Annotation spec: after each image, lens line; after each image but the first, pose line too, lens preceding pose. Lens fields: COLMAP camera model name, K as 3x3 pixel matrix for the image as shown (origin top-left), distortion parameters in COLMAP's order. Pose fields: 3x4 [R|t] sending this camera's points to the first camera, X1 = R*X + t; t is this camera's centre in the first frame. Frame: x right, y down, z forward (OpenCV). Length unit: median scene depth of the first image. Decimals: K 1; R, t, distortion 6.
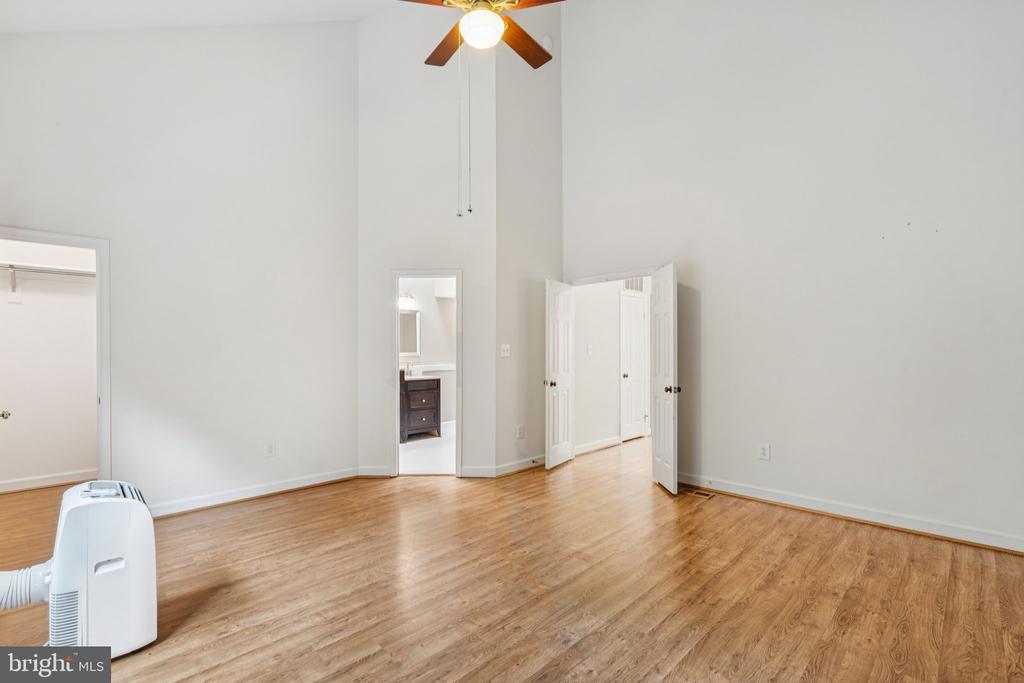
lens RADIAL K [[452.4, 0, 508.1], [0, 452.4, 349.1], [0, 0, 1]] dist [-0.003432, 0.000246]
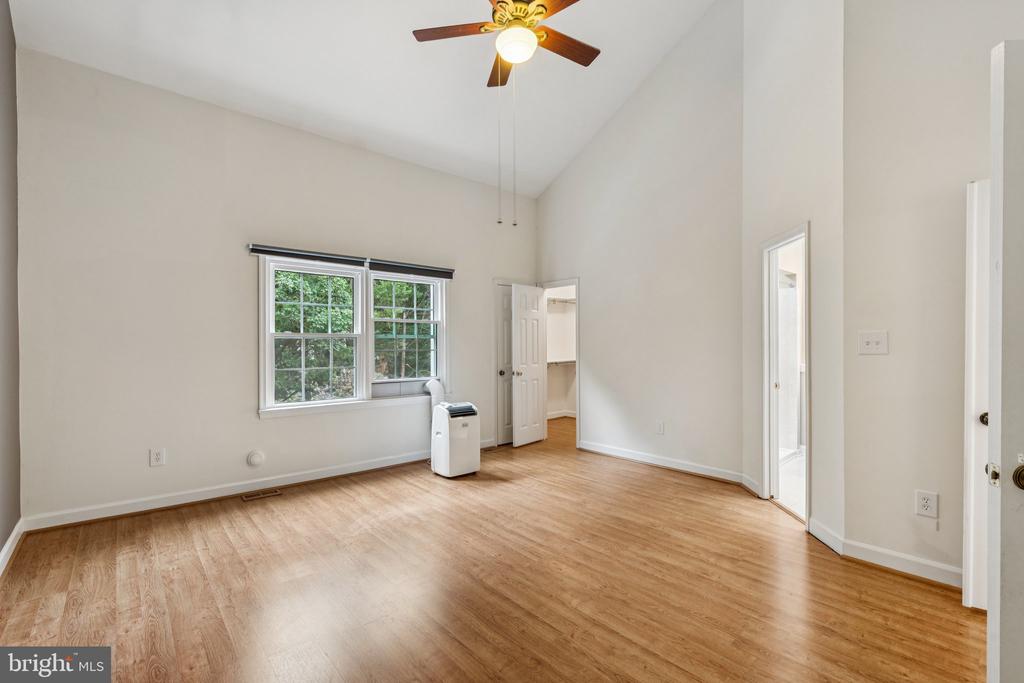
lens RADIAL K [[452.4, 0, 511.5], [0, 452.4, 344.4], [0, 0, 1]] dist [-0.003432, 0.000246]
pose [[-0.053533, -0.002991, -0.998562, 0.830799], [0.004268, 0.999986, -0.003224, 0.011331], [0.998557, -0.004434, -0.053519, 0.858672]]
